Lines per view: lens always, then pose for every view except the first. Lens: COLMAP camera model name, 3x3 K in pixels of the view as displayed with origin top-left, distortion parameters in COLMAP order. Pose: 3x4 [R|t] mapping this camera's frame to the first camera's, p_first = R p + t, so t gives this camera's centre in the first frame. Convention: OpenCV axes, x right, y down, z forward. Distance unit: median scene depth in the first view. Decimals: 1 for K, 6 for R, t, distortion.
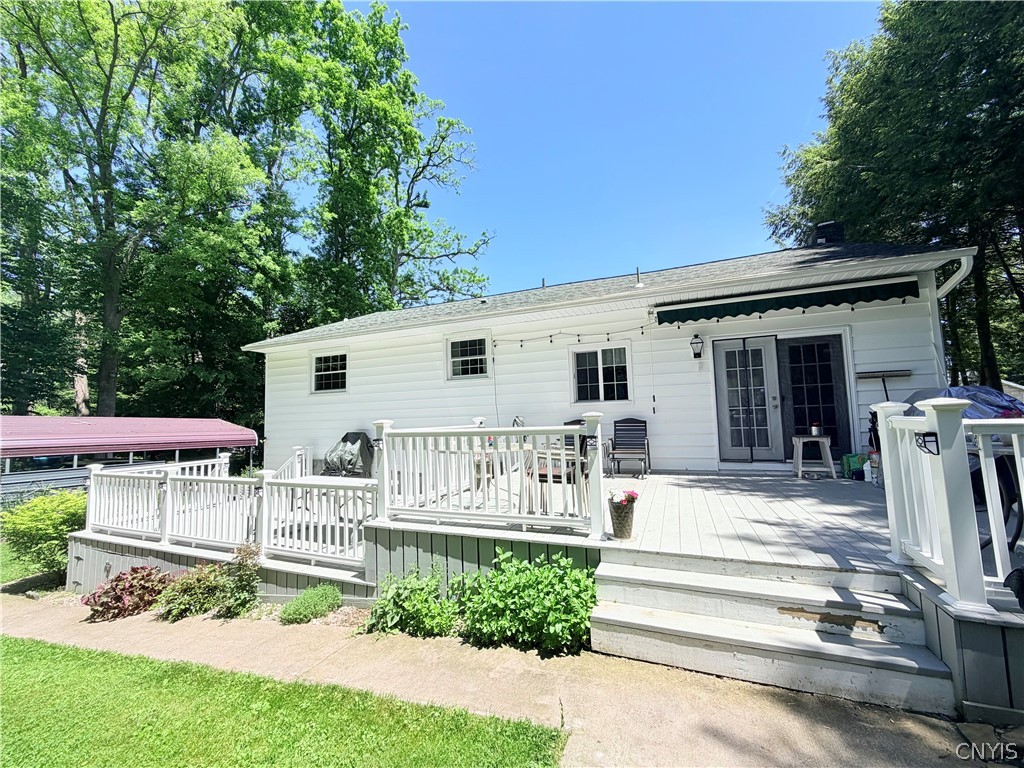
lens RADIAL K [[407.5, 0, 510.0], [0, 407.5, 388.0], [0, 0, 1]] dist [-0.002091, 0.000205]
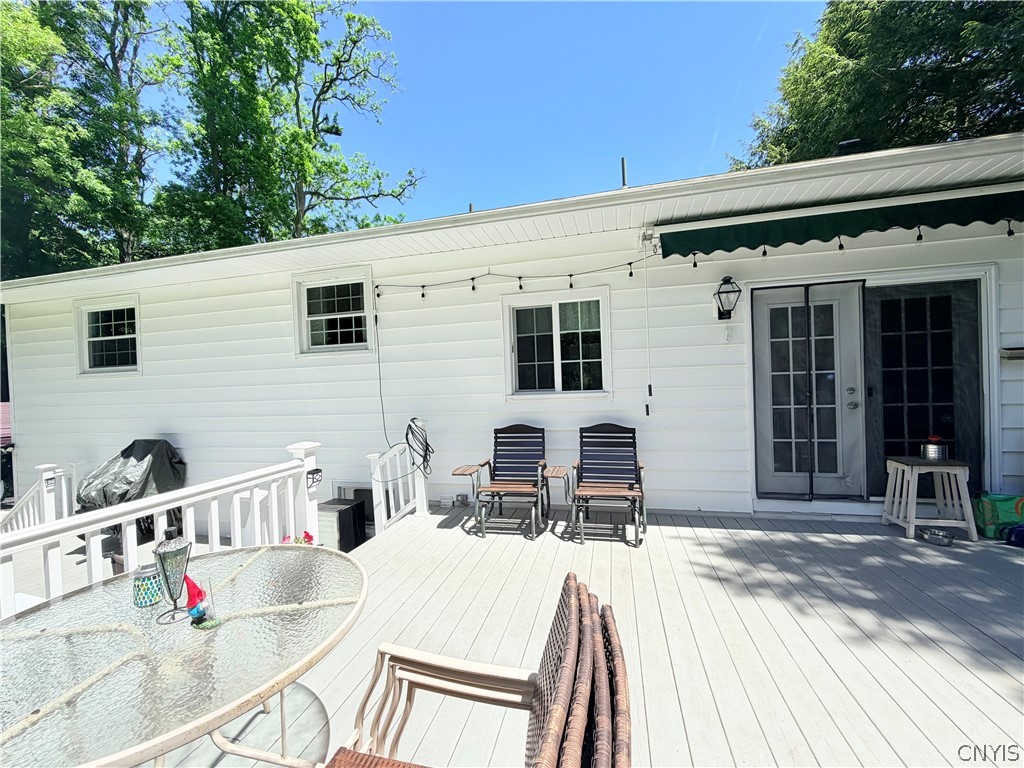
lens RADIAL K [[407.5, 0, 511.6], [0, 407.5, 386.8], [0, 0, 1]] dist [-0.002091, 0.000205]
pose [[0.989312, -0.008284, 0.145576, 0.061866], [-0.003455, 0.996773, 0.080199, -0.018619], [-0.145771, -0.079845, 0.986091, 0.365683]]
